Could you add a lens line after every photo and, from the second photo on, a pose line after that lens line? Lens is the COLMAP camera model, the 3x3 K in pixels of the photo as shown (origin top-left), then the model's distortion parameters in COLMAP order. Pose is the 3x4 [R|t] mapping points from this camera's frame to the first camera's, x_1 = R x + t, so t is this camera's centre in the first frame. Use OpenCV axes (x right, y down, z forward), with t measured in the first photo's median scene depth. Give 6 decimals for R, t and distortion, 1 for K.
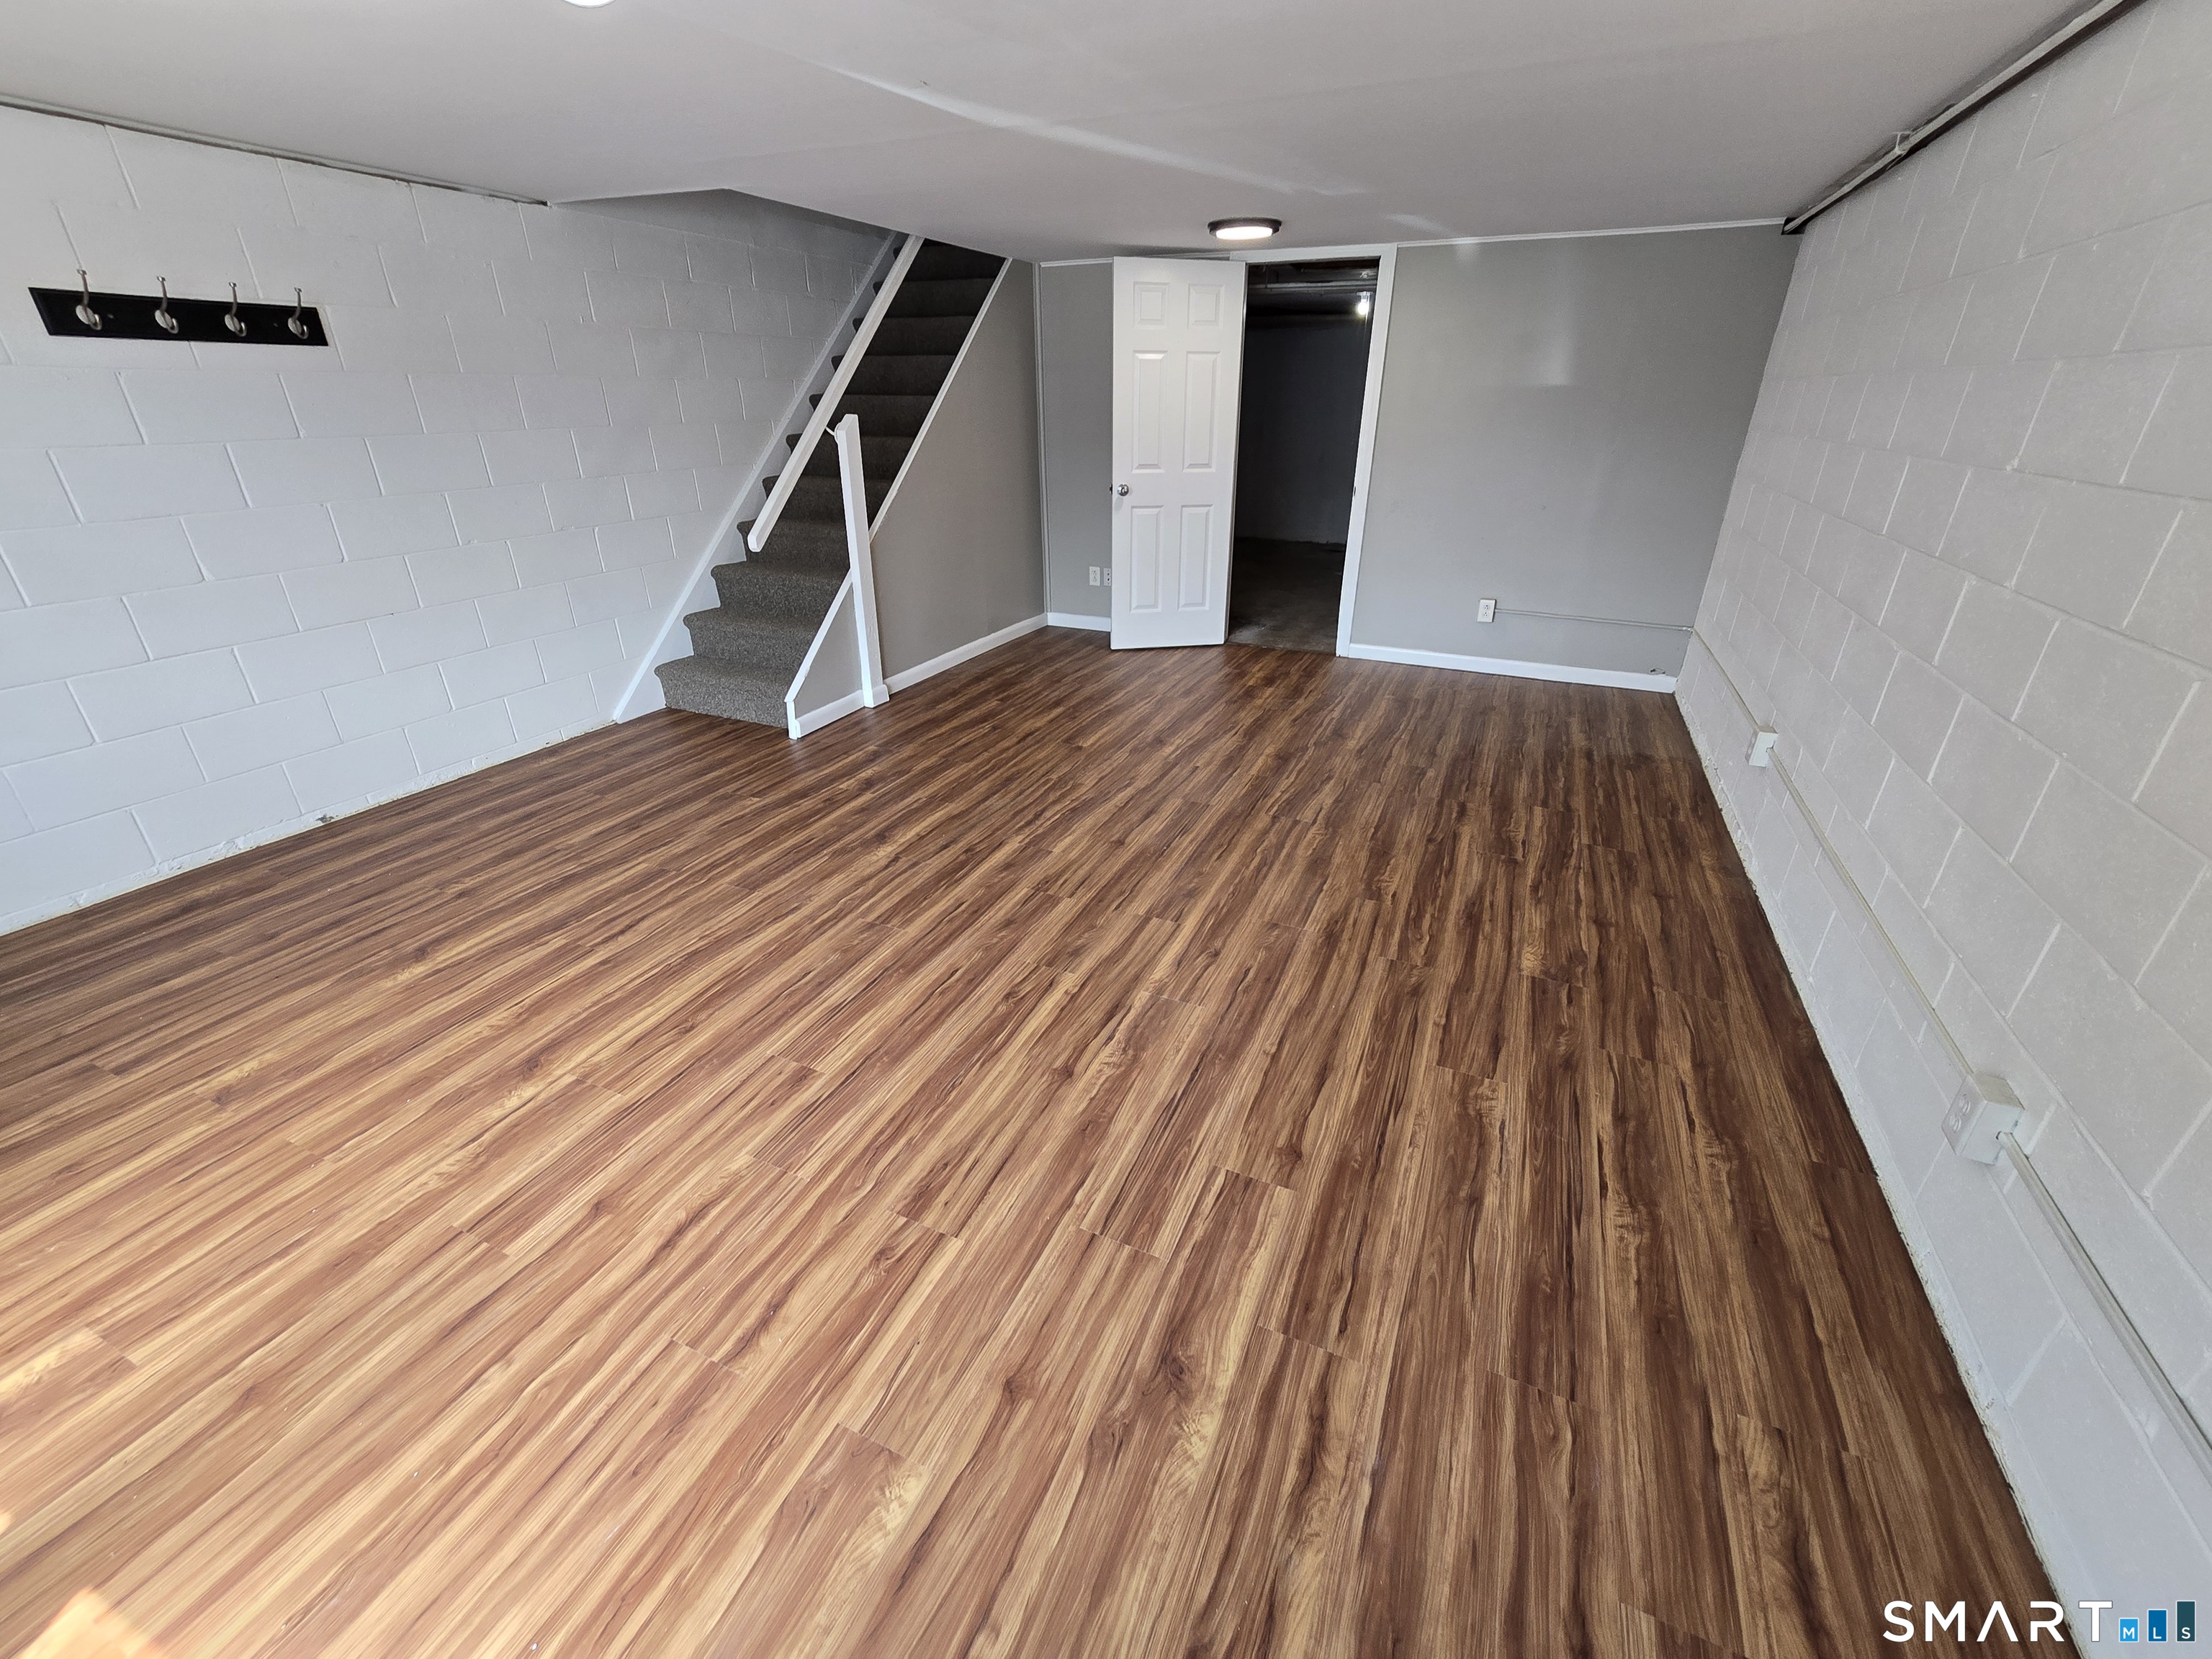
lens RADIAL K [[917.0, 0, 1115.3], [0, 917.0, 824.2], [0, 0, 1]] dist [-0.004541, 0.000831]
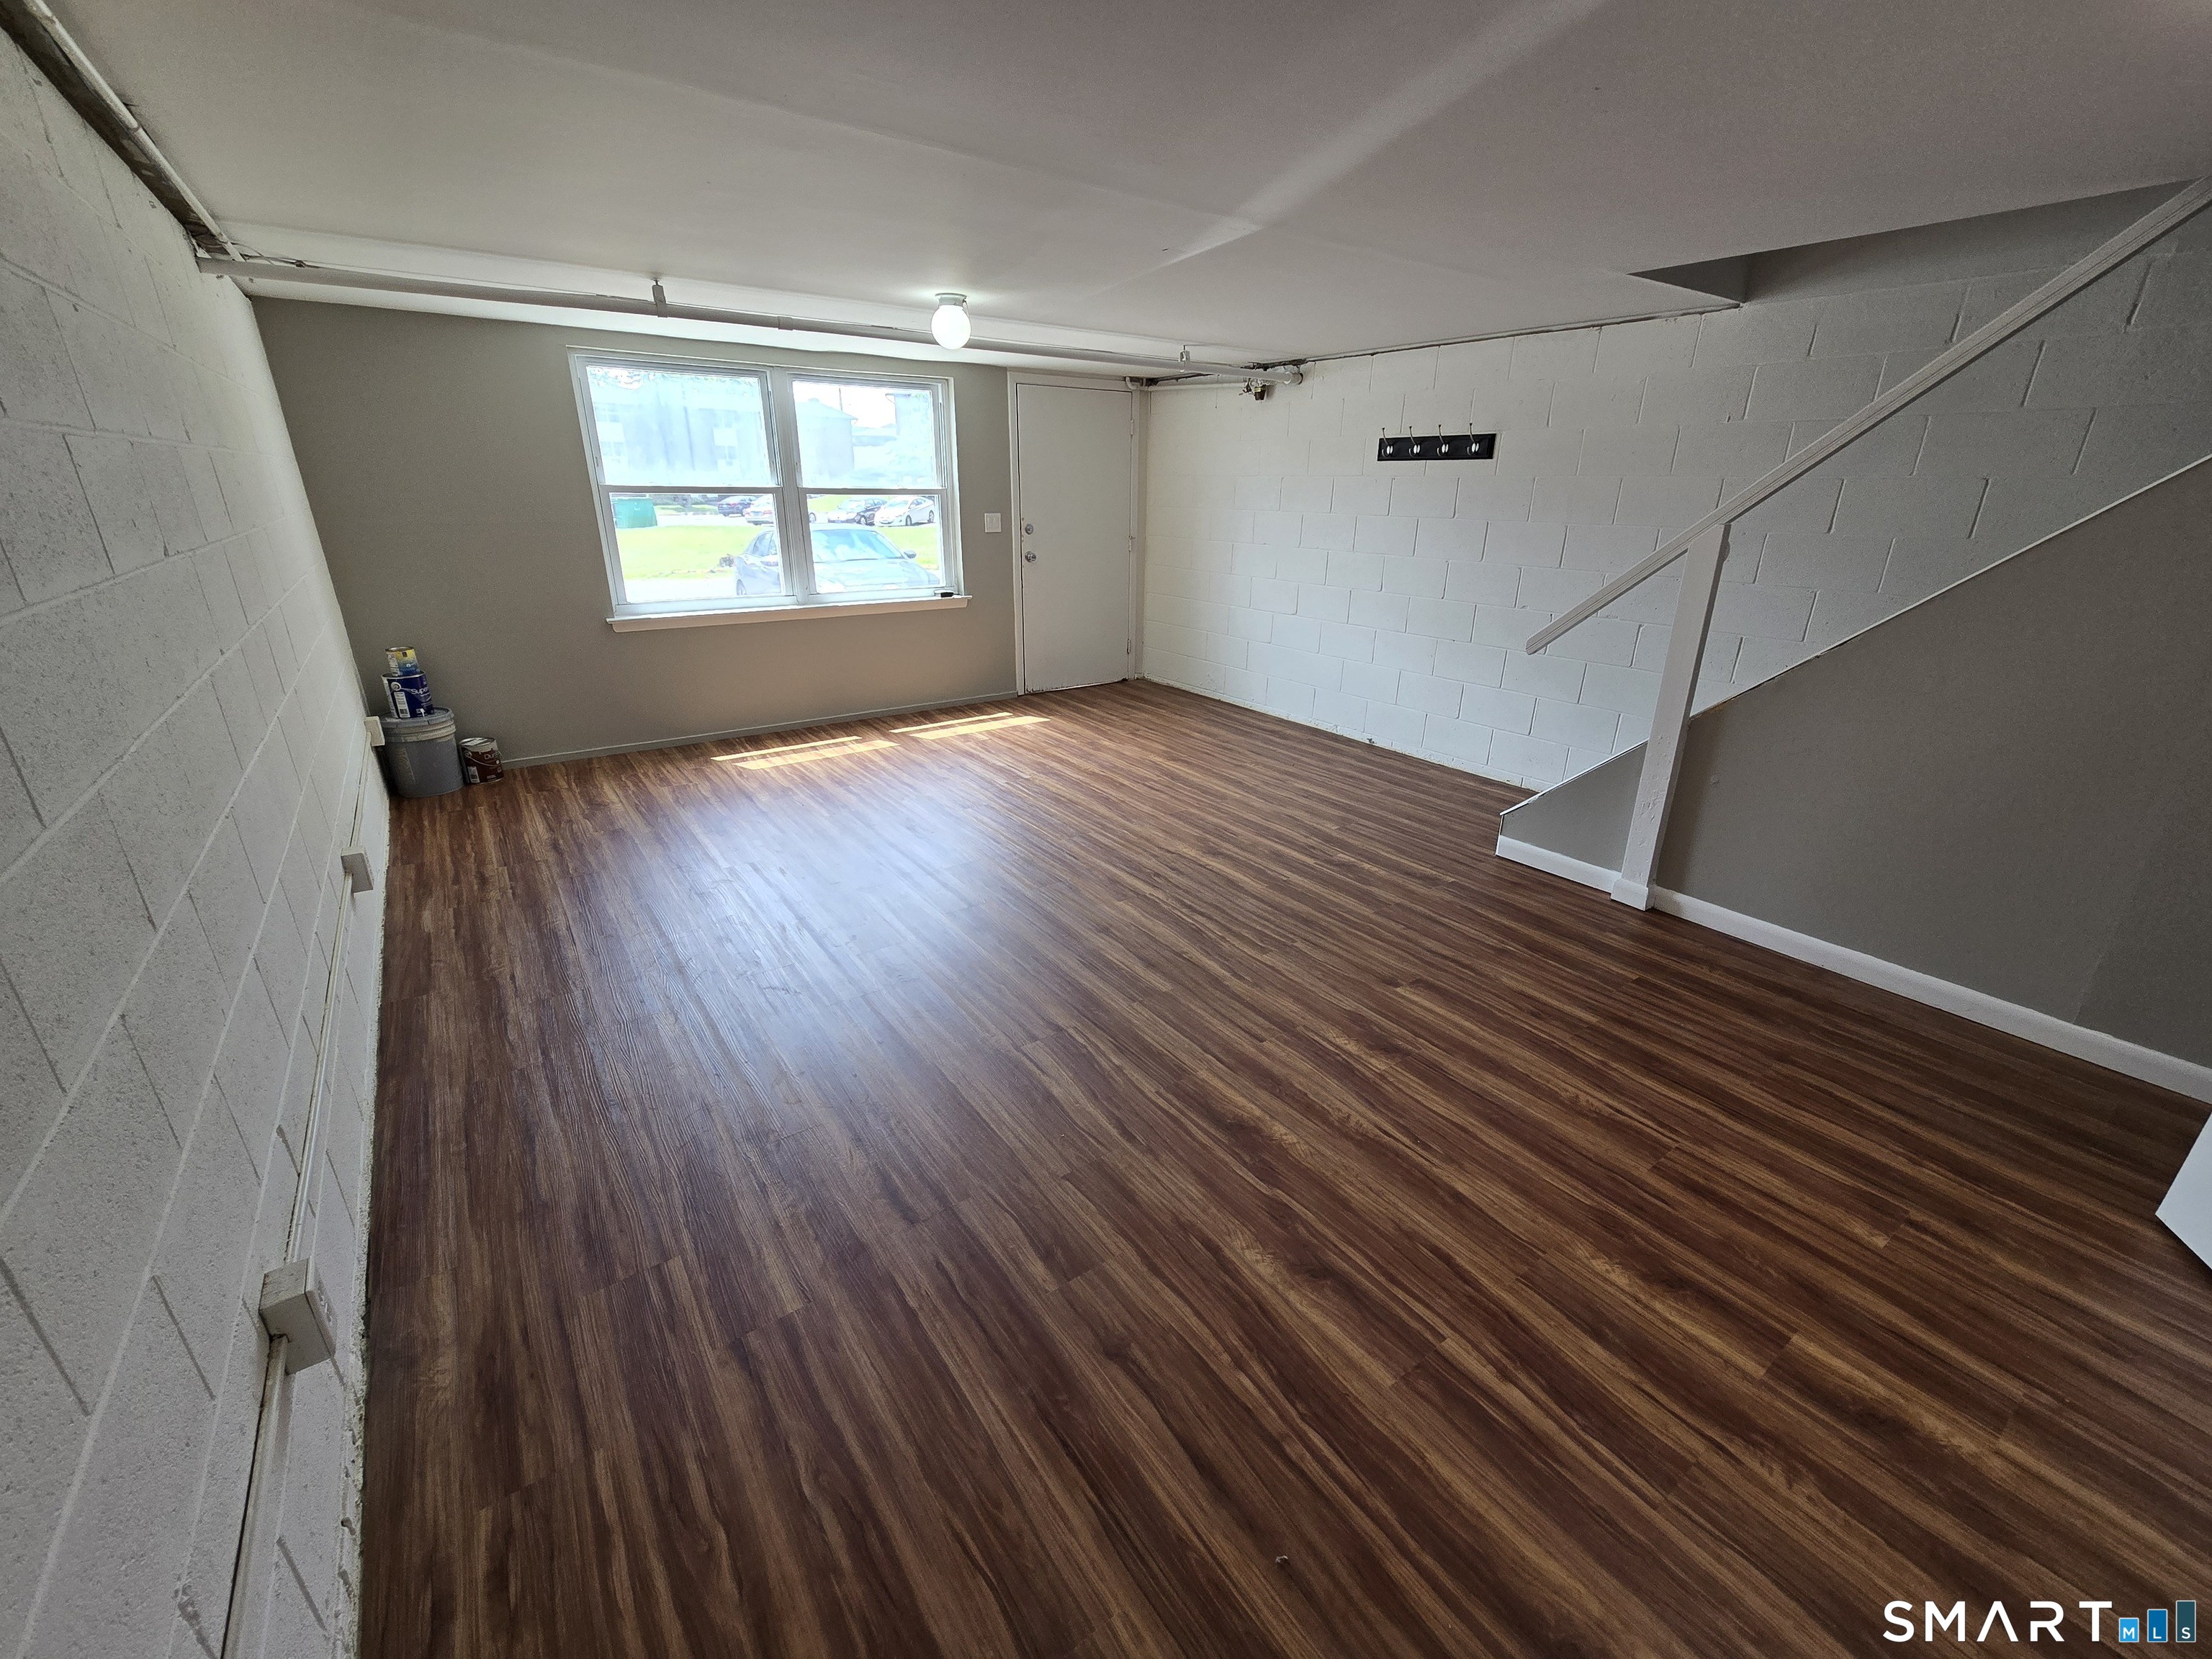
lens RADIAL K [[911.9, 0, 1111.1], [0, 911.9, 828.2], [0, 0, 1]] dist [-0.001659, -0.001054]
pose [[-0.515925, 0.294712, -0.804342, 0.941984], [-0.378012, 0.764268, 0.522496, -0.722352], [0.768719, 0.573619, -0.282900, 1.531589]]
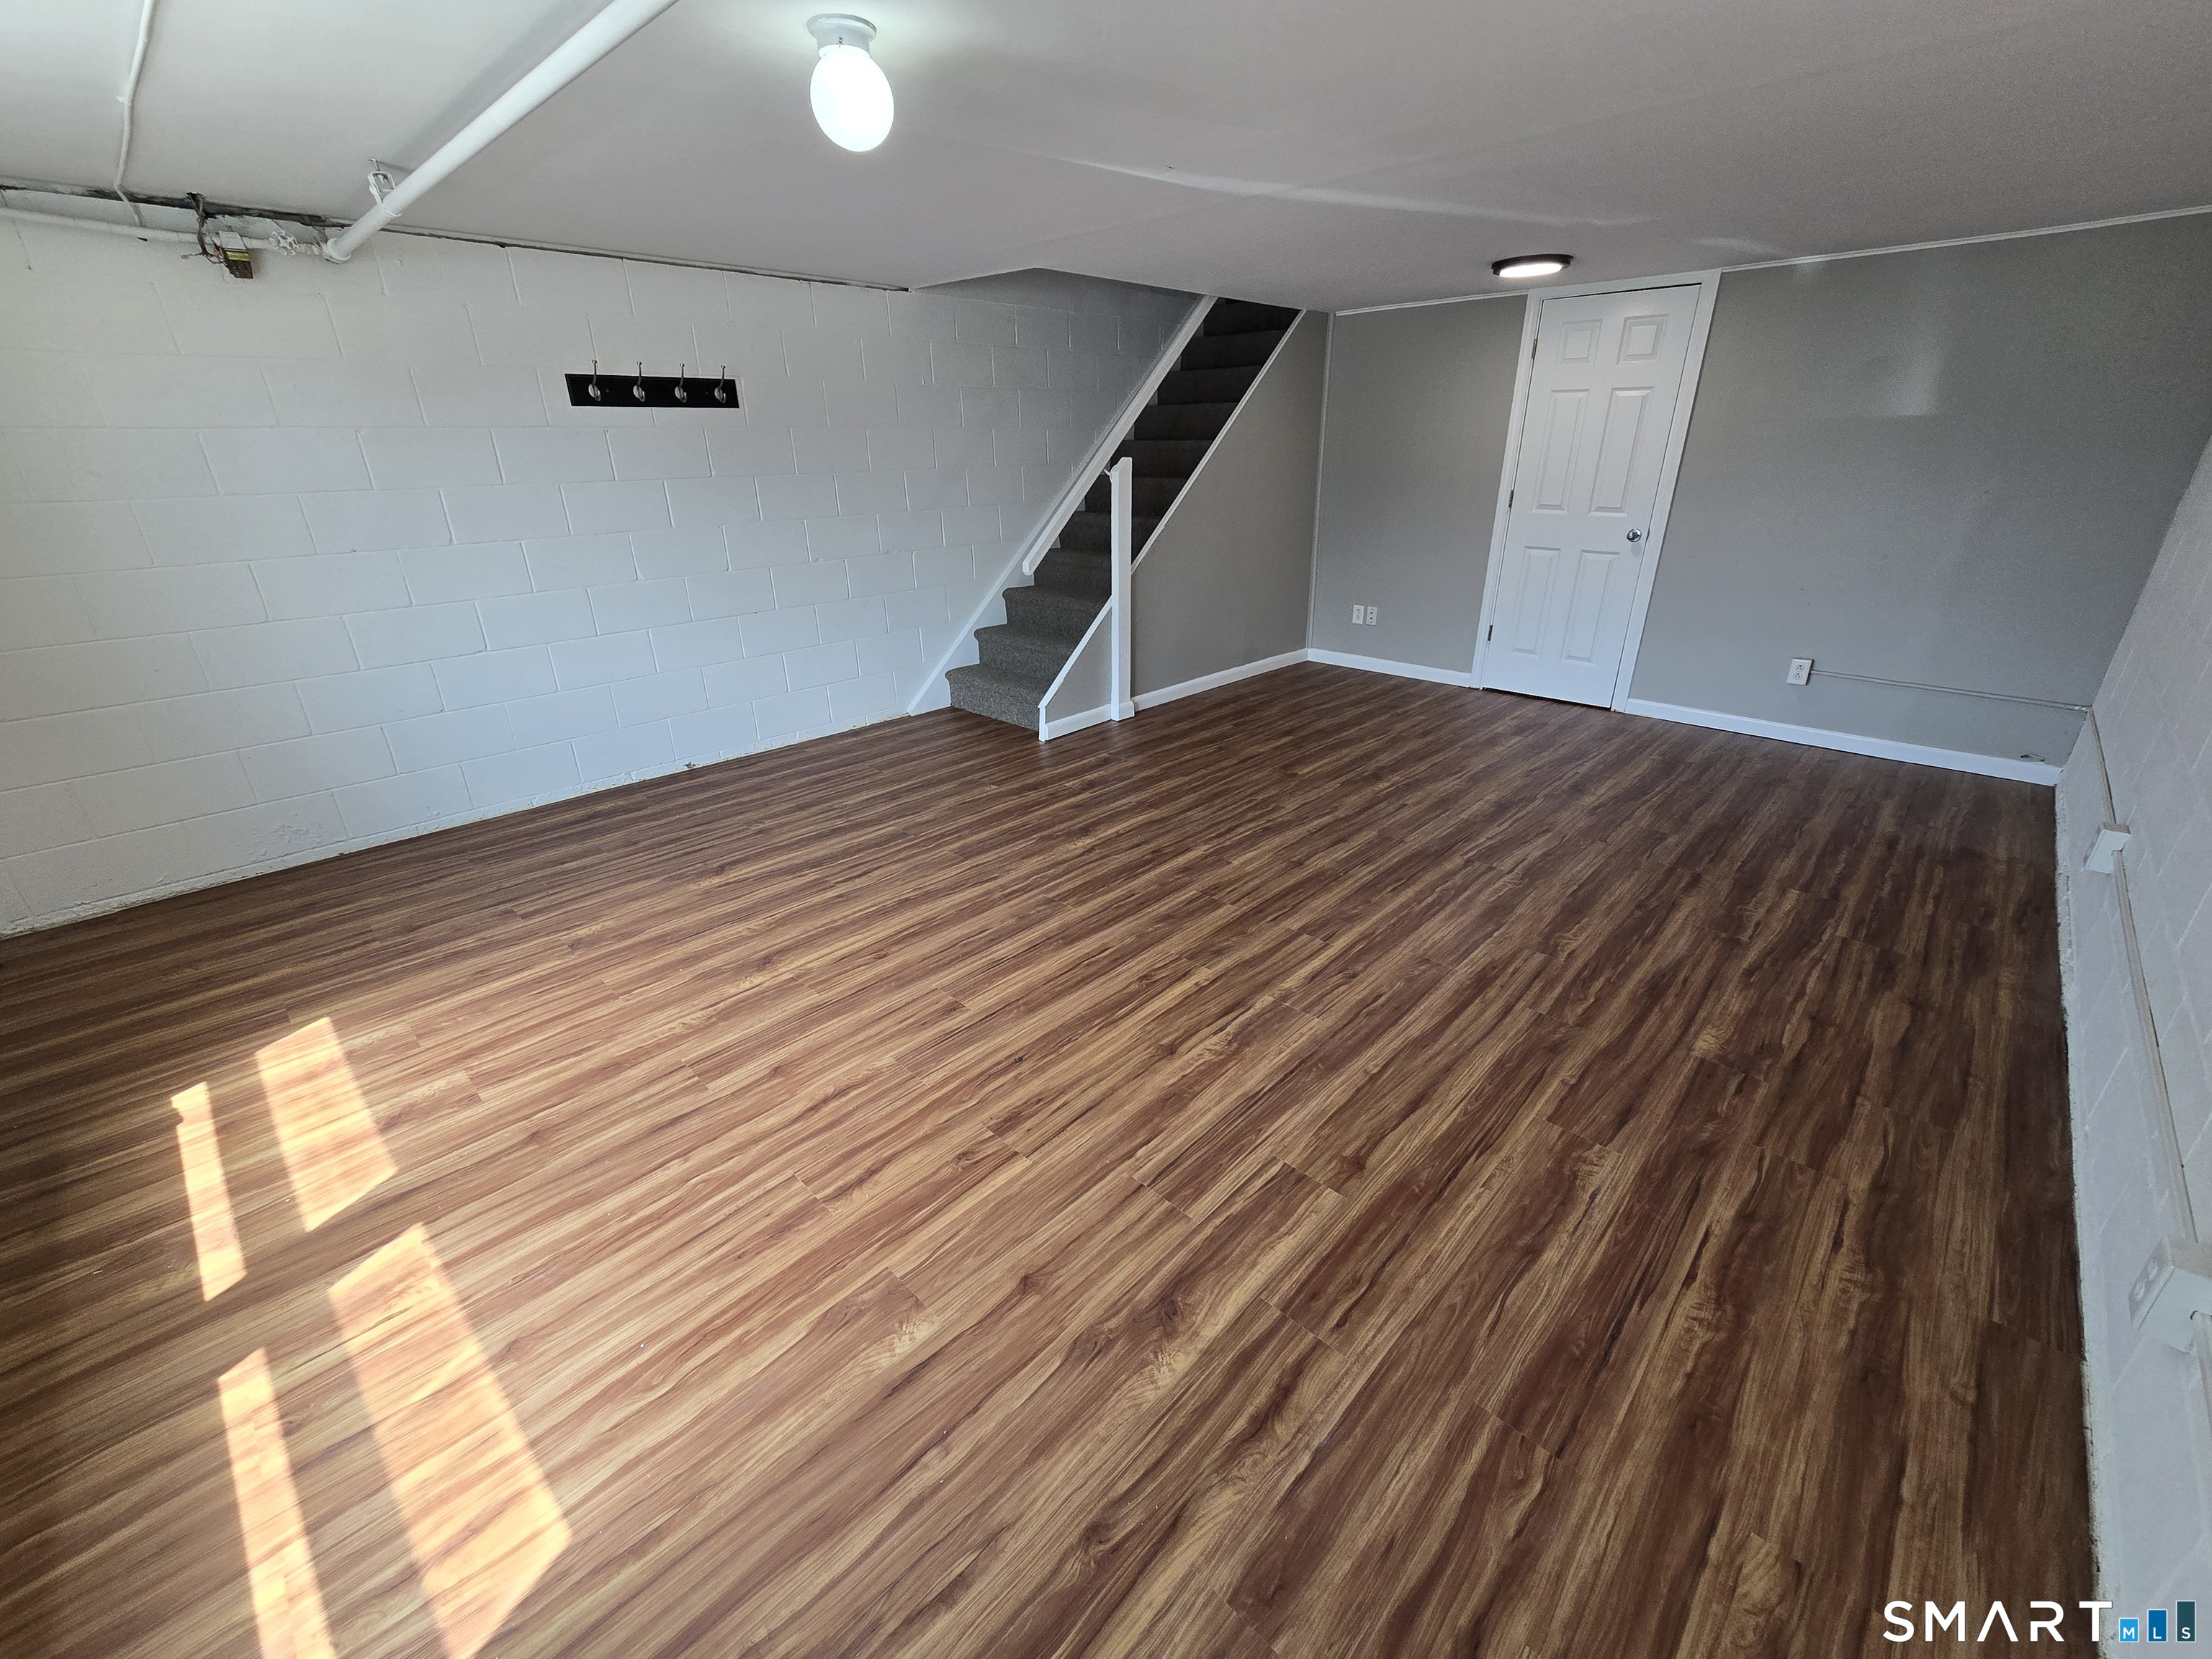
lens RADIAL K [[911.9, 0, 1111.1], [0, 911.9, 828.2], [0, 0, 1]] dist [-0.001659, -0.001054]
pose [[0.940095, 0.120030, -0.319082, 0.161138], [-0.131810, 0.991154, -0.015500, 0.030826], [0.314399, 0.056629, 0.947600, -0.047924]]
